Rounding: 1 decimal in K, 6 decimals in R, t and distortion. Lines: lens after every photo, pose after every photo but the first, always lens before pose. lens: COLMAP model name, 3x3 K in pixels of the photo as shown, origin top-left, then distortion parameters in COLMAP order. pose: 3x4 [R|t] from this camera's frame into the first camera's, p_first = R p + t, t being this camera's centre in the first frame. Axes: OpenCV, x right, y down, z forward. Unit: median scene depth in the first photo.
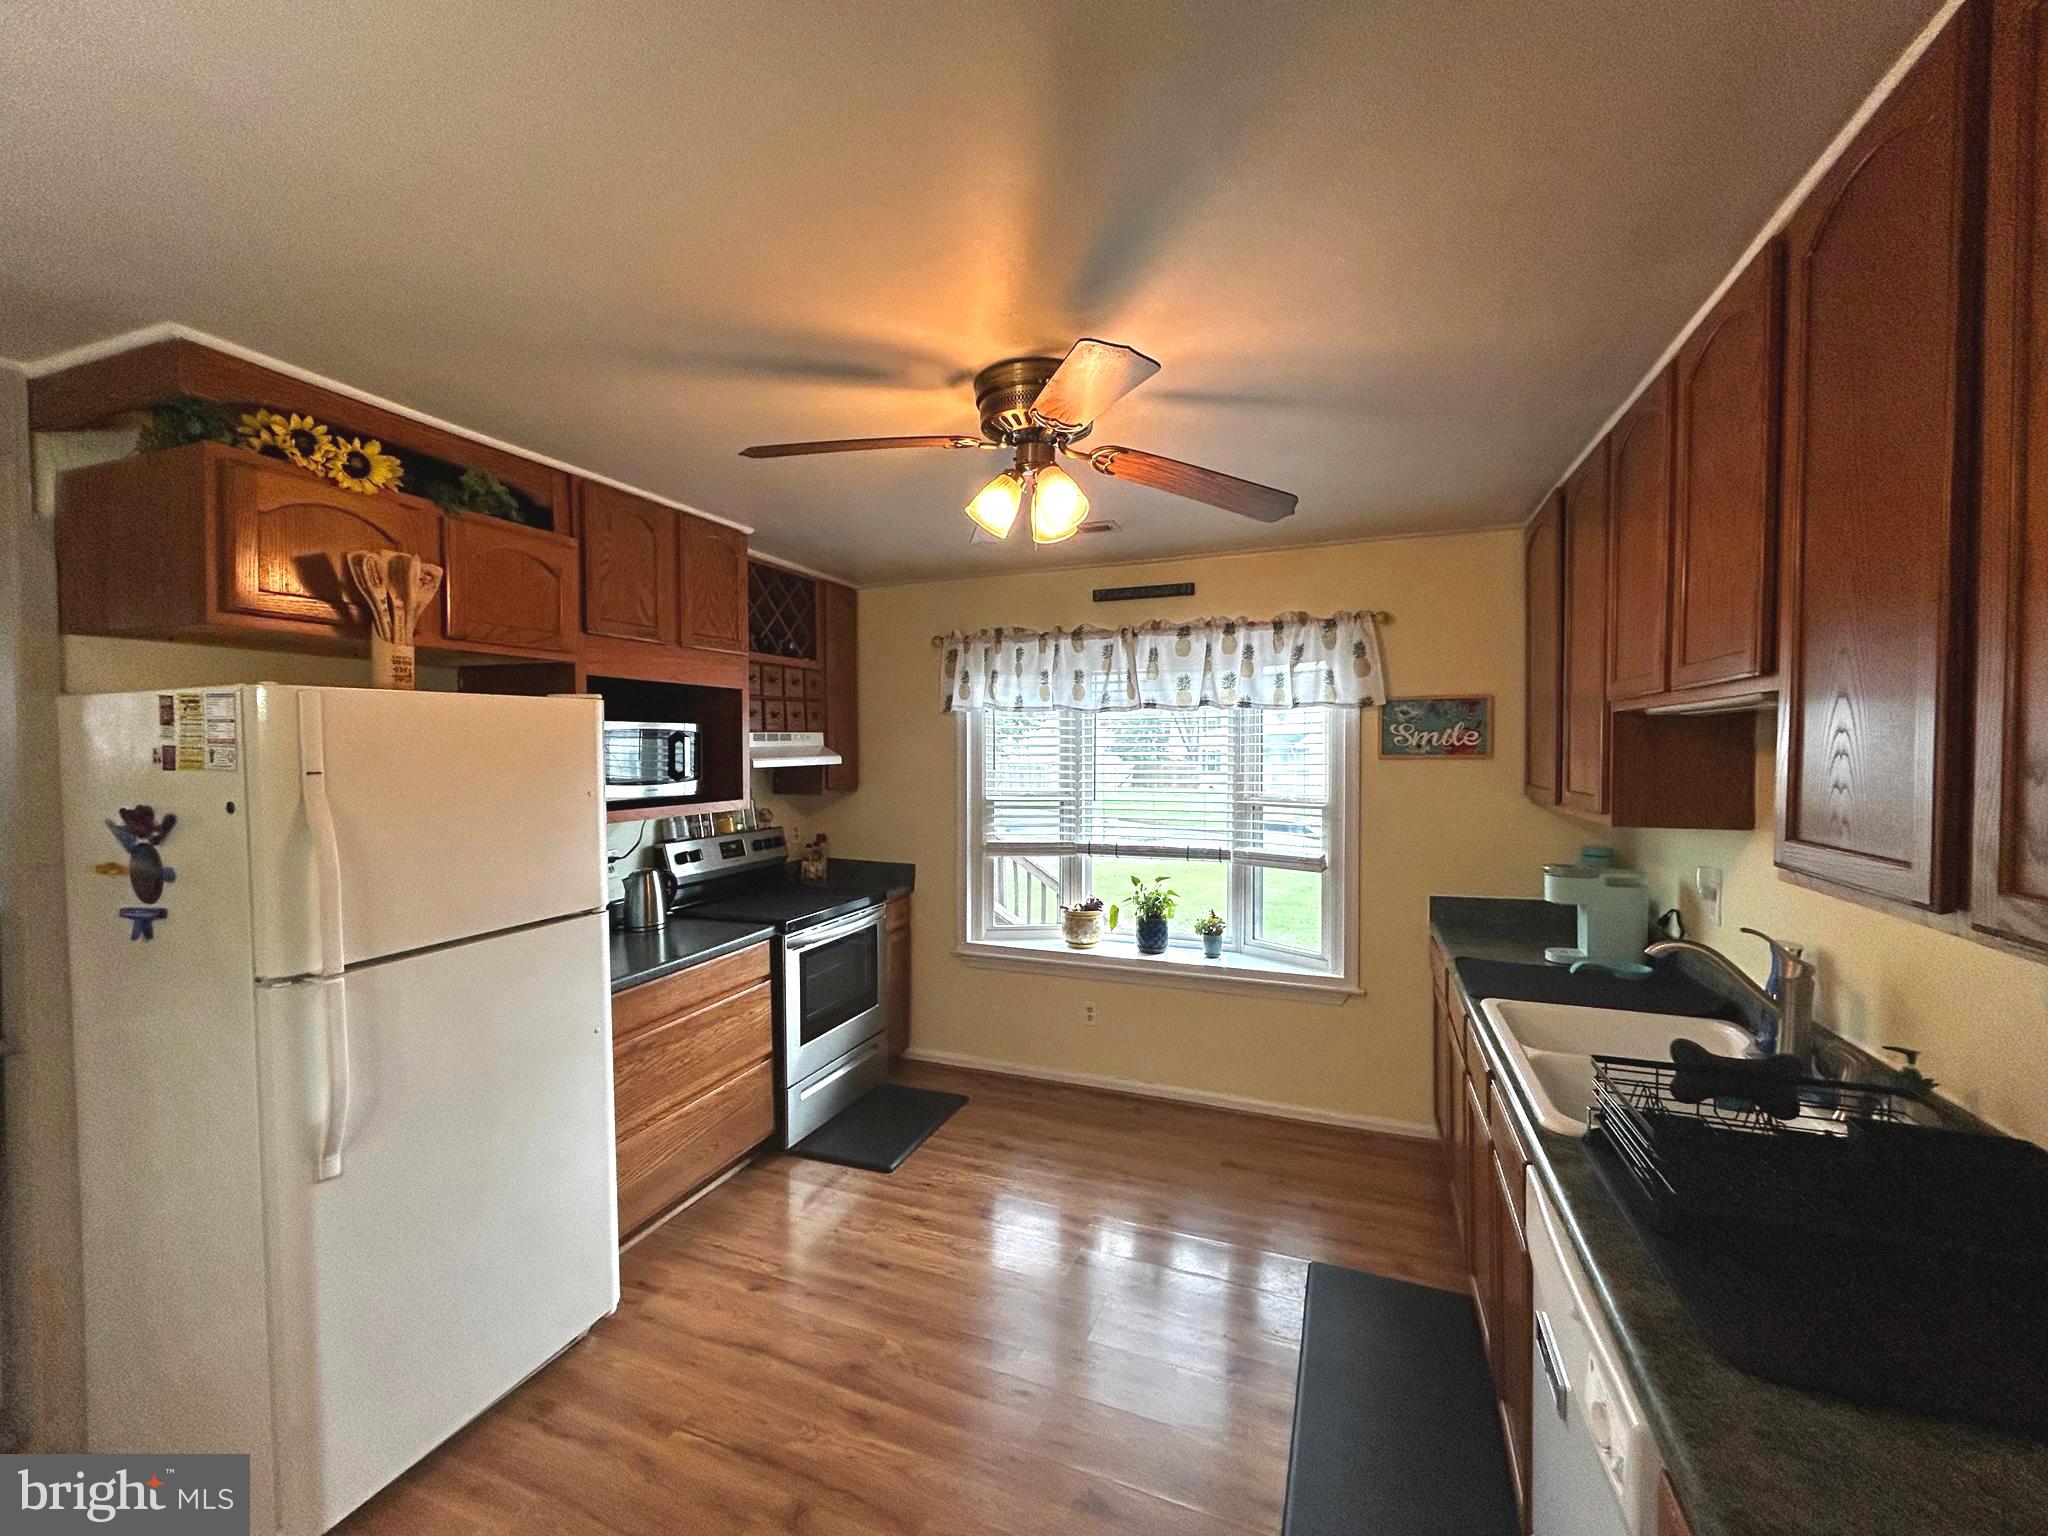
lens RADIAL K [[825.6, 0, 1025.4], [0, 825.6, 767.1], [0, 0, 1]] dist [-0.001346, 0.001644]
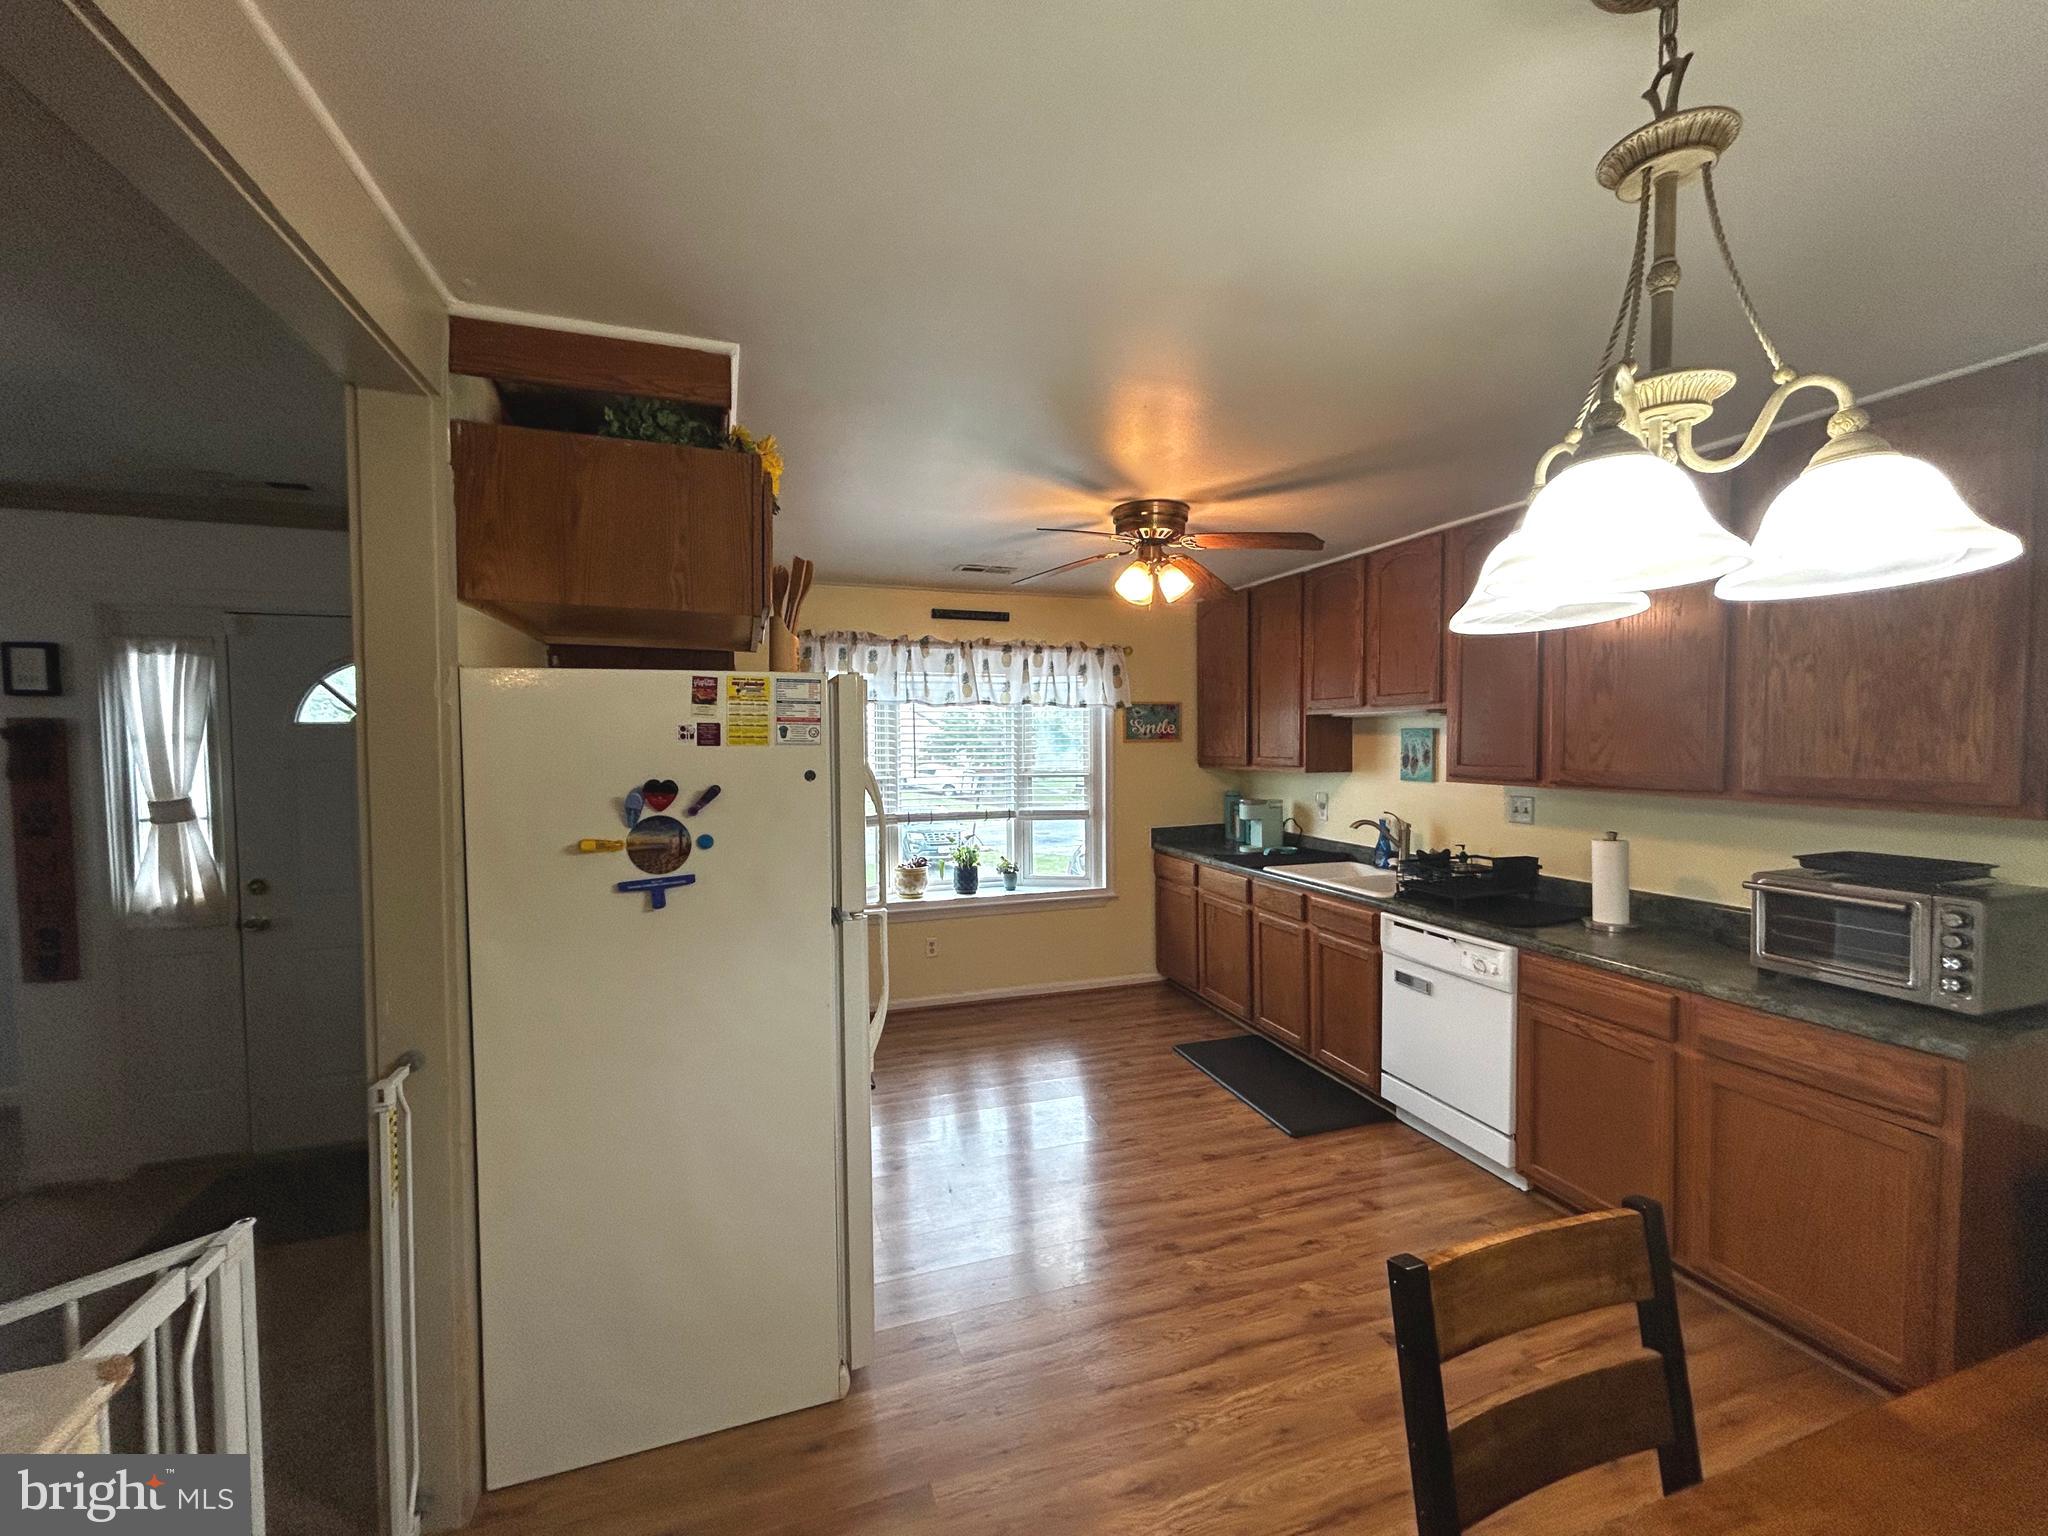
lens RADIAL K [[825.6, 0, 1018.6], [0, 825.6, 767.2], [0, 0, 1]] dist [-0.001346, 0.001644]
pose [[0.765625, -0.021978, 0.642912, -0.738275], [0.016892, 0.999758, 0.014060, 0.012456], [-0.643066, 0.000095, 0.765811, -0.050233]]
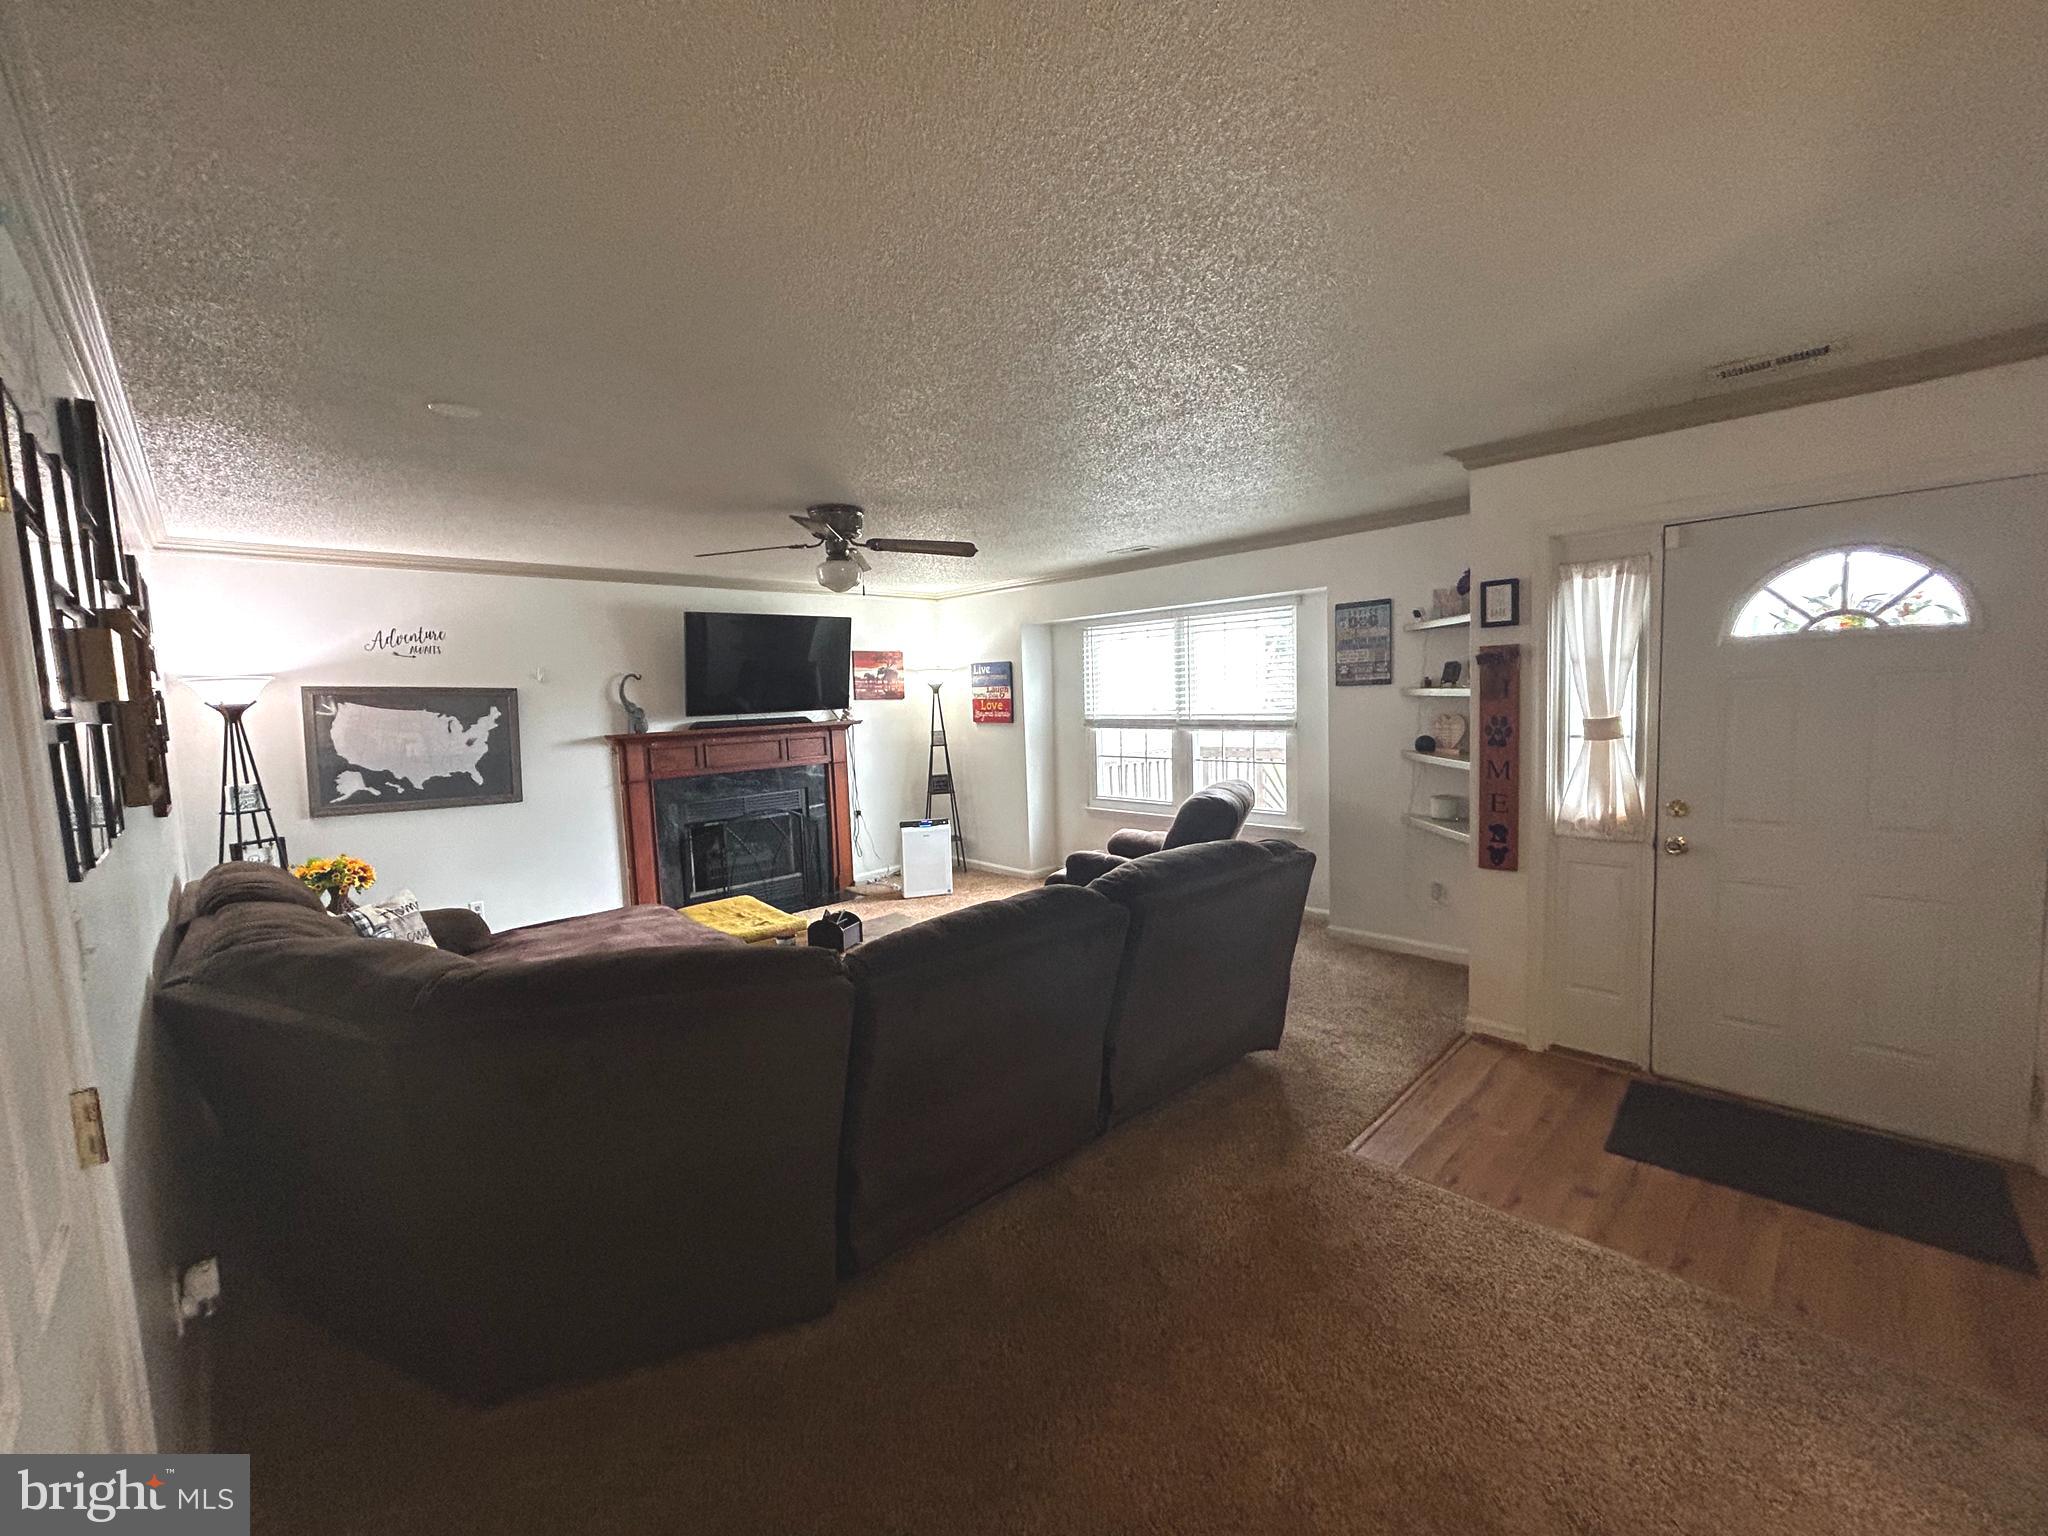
lens RADIAL K [[825.6, 0, 1028.3], [0, 825.6, 777.8], [0, 0, 1]] dist [-0.001346, 0.001644]
pose [[0.913803, 0.012297, -0.405971, -1.098689], [0.021052, 0.996764, 0.077577, 0.027075], [0.405611, -0.079436, 0.910587, 0.114139]]
